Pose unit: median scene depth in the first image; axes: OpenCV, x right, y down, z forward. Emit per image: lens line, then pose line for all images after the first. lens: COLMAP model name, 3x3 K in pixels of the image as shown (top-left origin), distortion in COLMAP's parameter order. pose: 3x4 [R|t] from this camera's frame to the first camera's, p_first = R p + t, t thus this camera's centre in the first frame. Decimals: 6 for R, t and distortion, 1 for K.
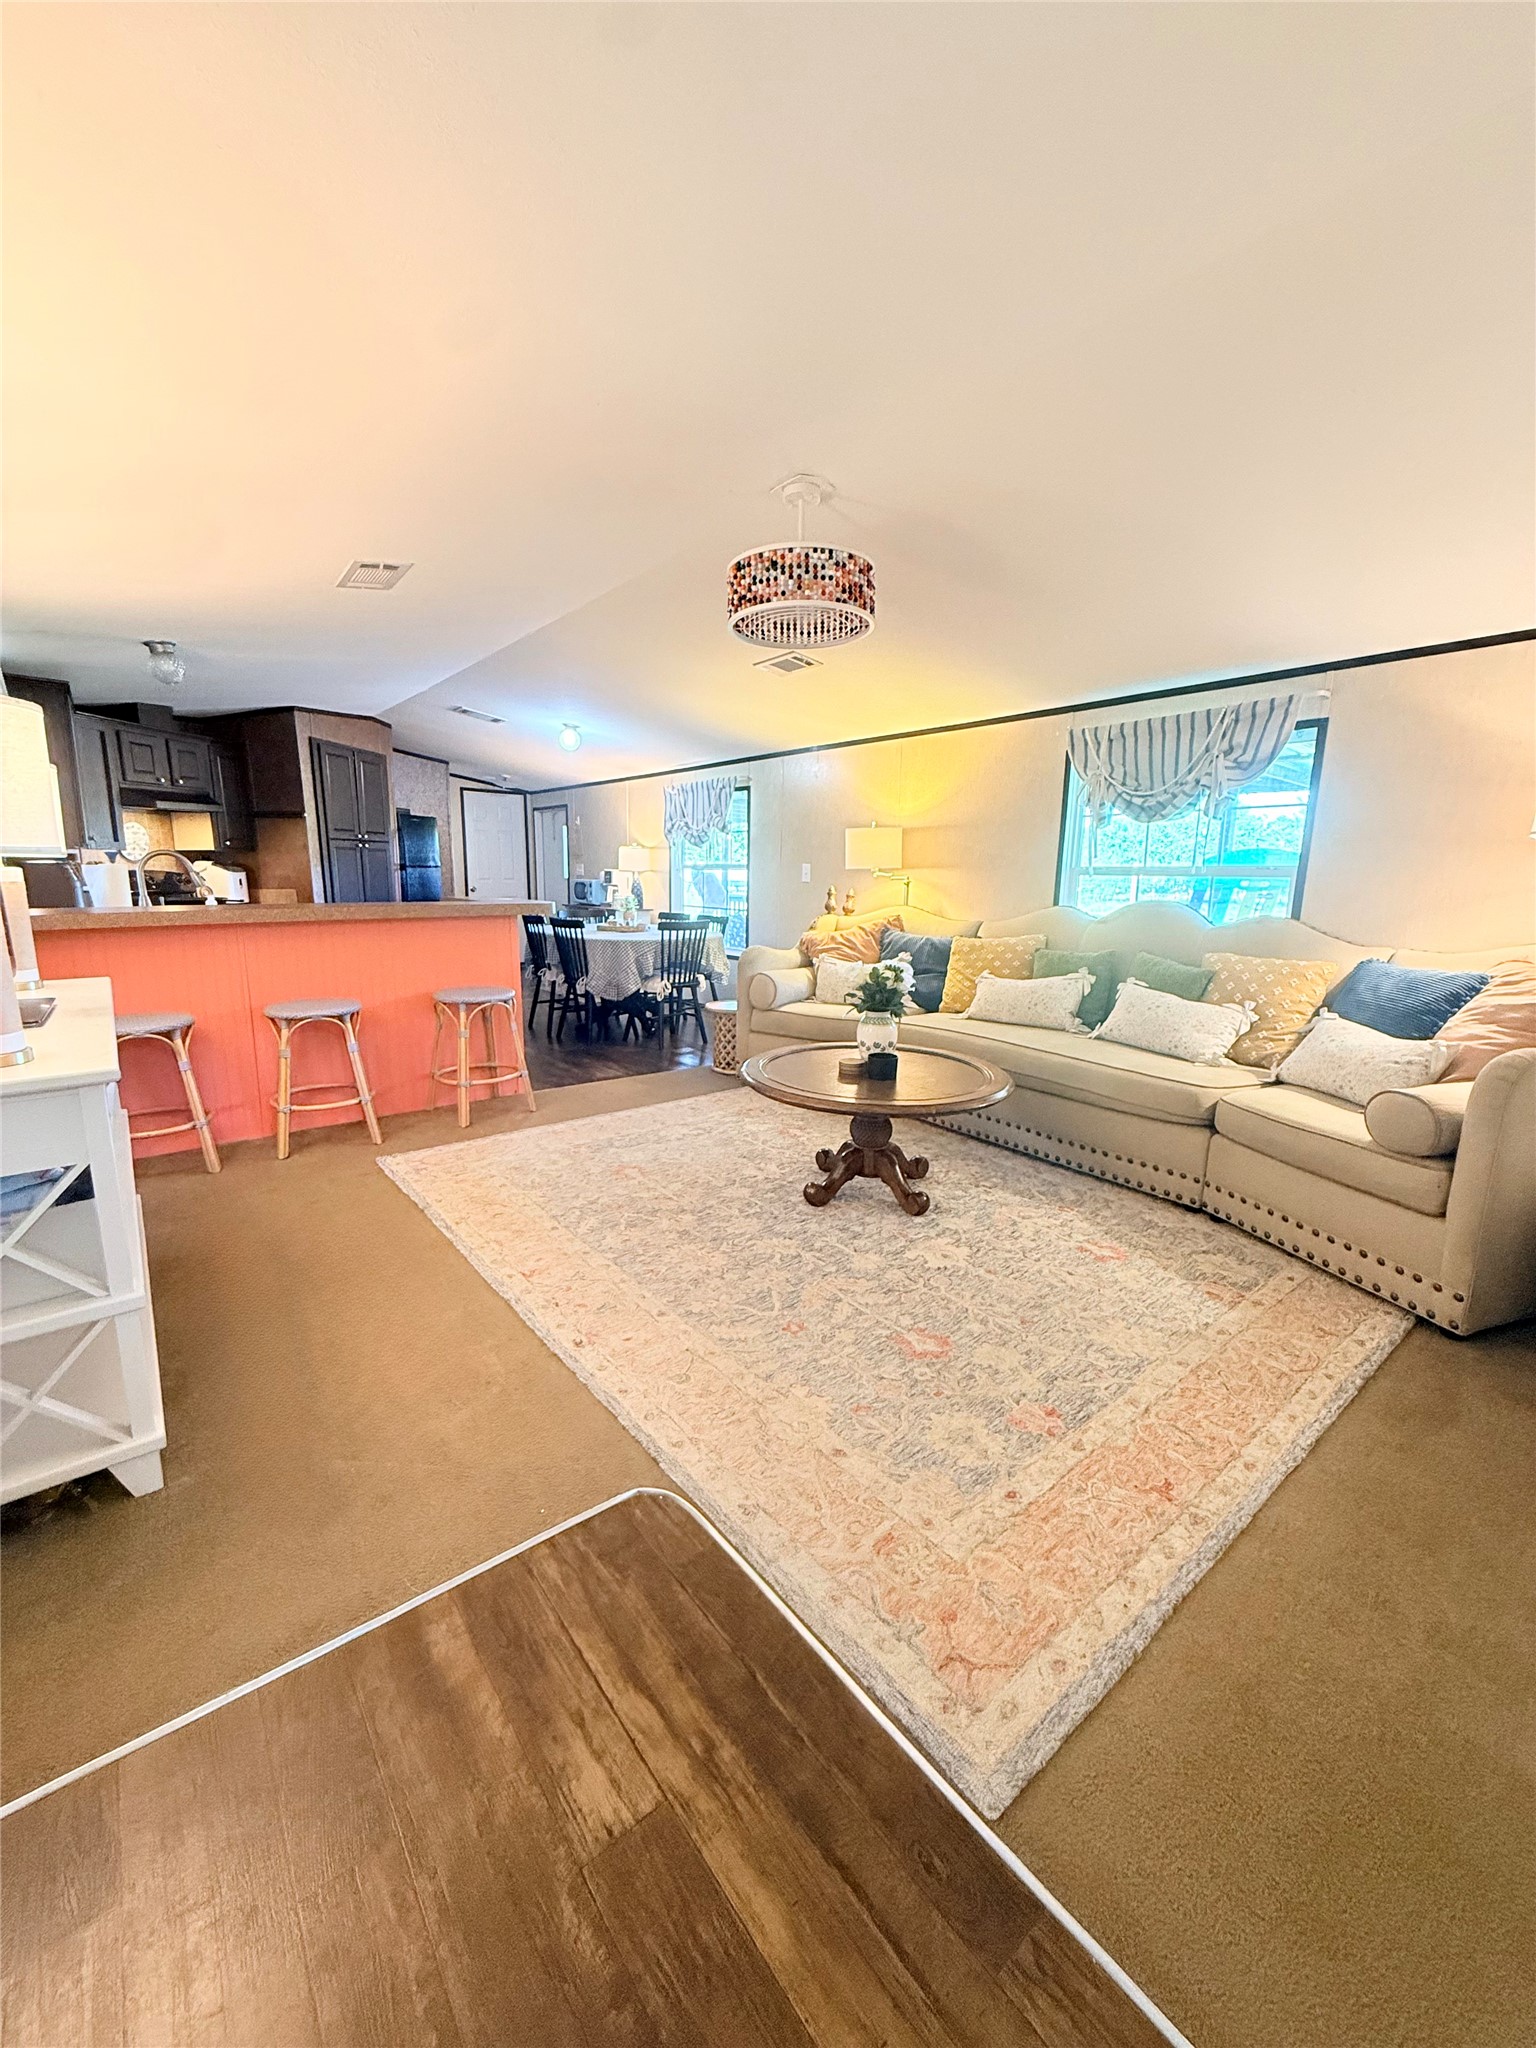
lens RADIAL K [[820.3, 0, 768.0], [0, 820.3, 1024.0], [0, 0, 1]] dist [0.000165, 0.000145]
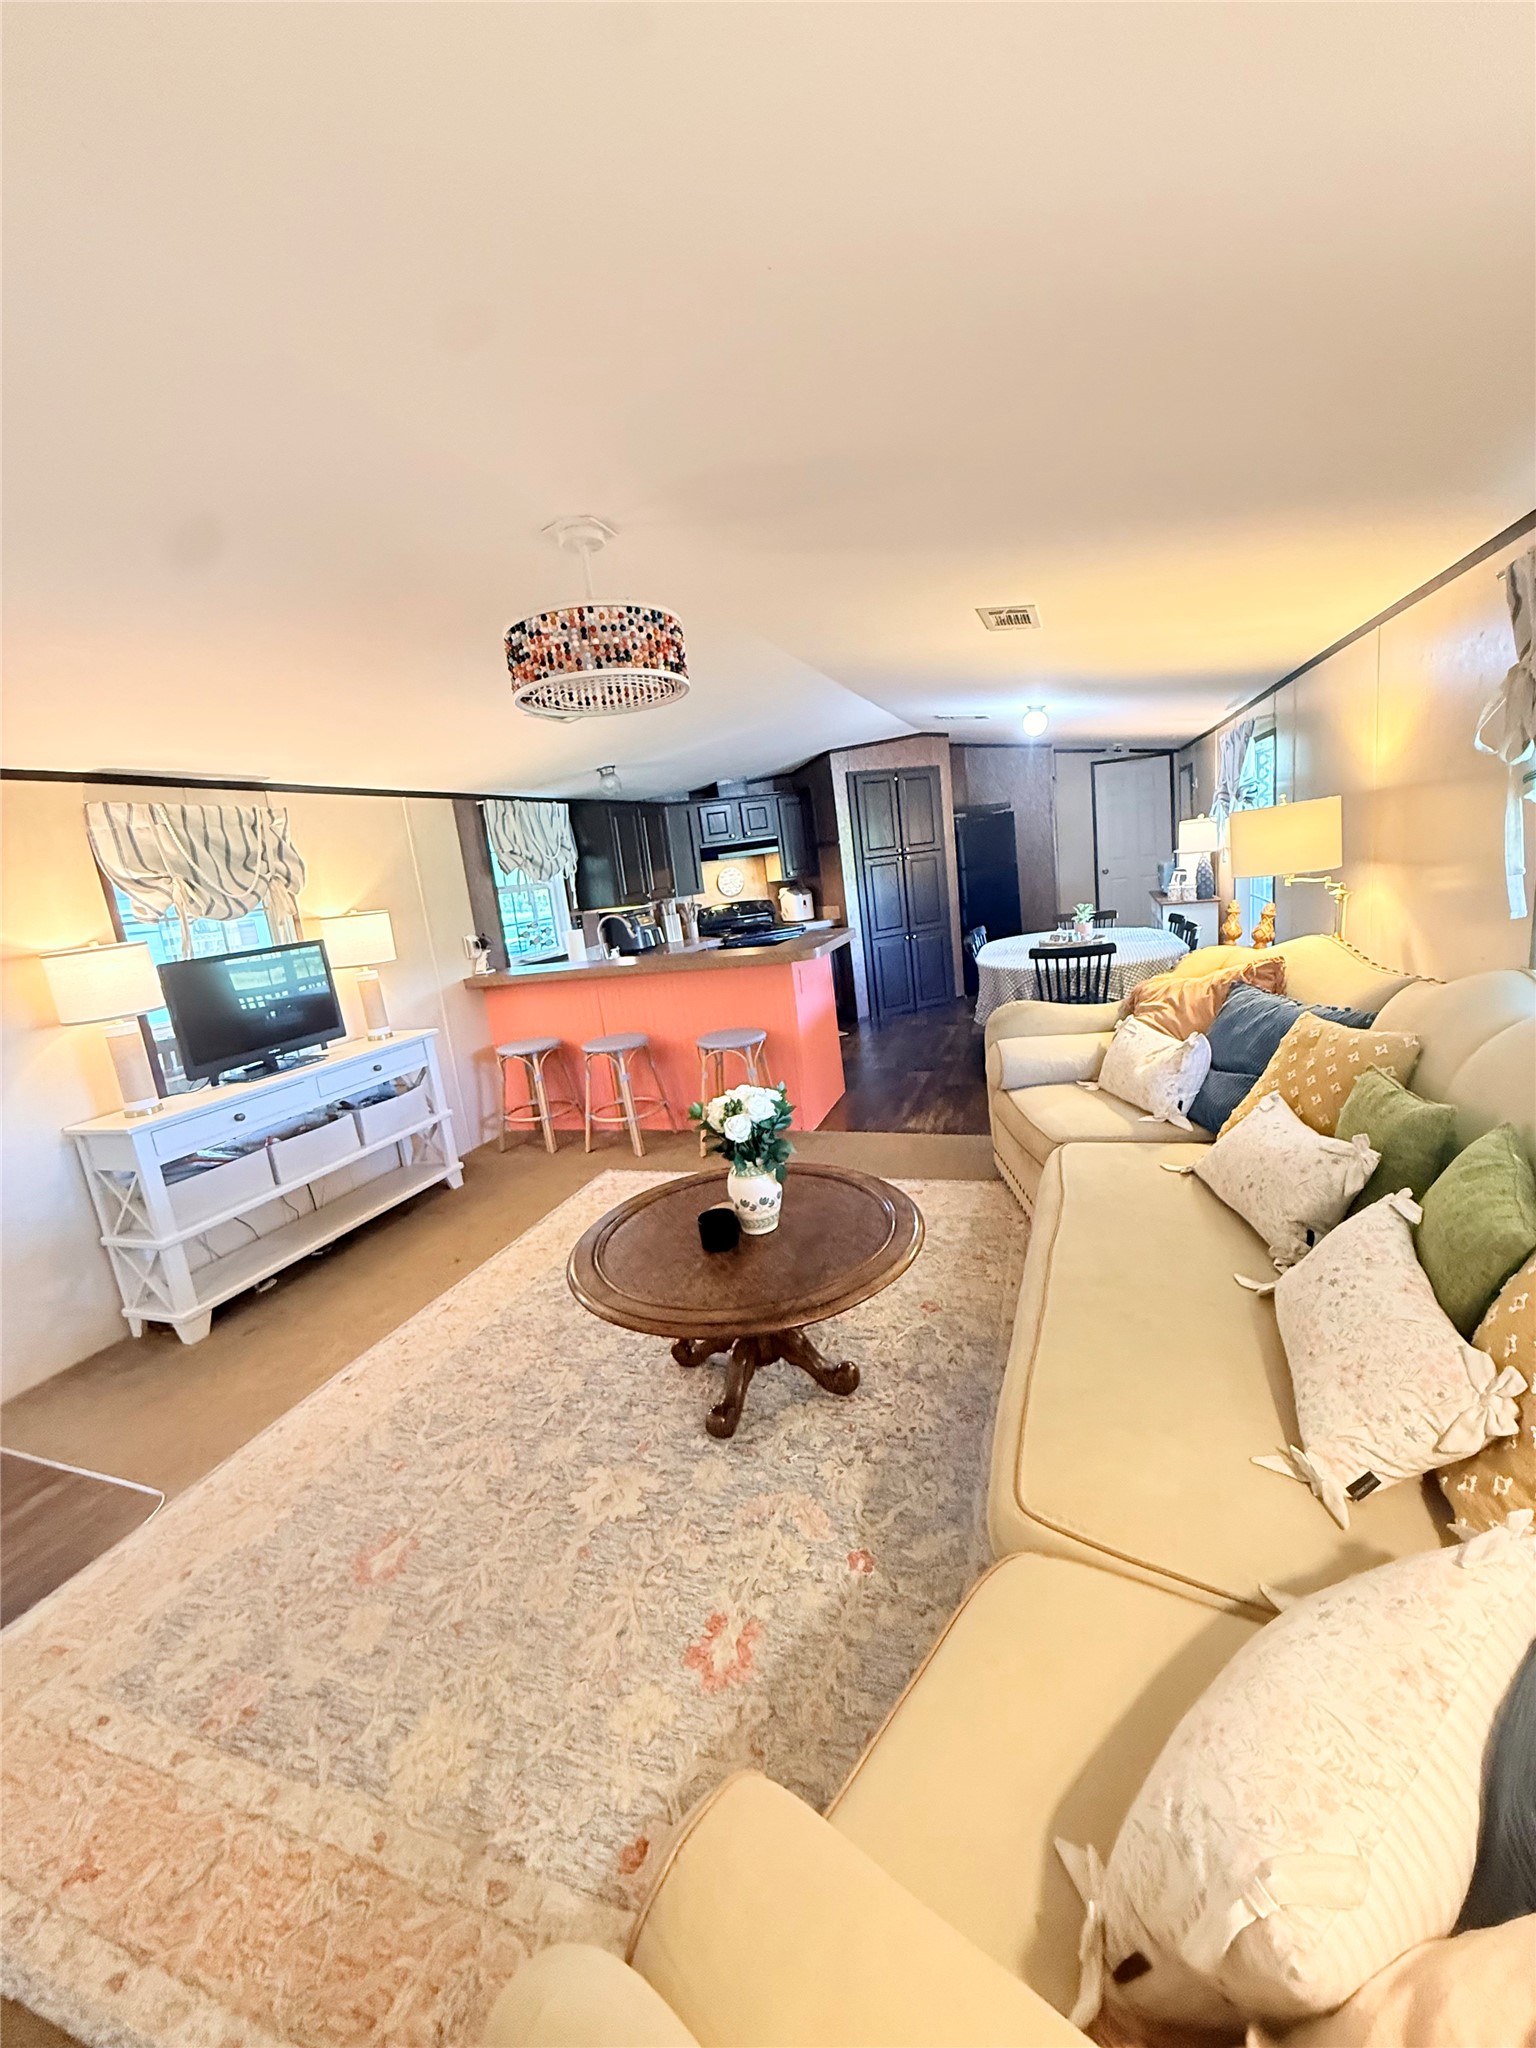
lens RADIAL K [[819.6, 0, 768.0], [0, 819.6, 1024.0], [0, 0, 1]] dist [-0.001398, -0.000257]
pose [[0.507100, 0.099910, -0.856077, 0.854129], [-0.037248, 0.994871, 0.094044, -0.227122], [0.861082, -0.015803, 0.508221, 0.699153]]
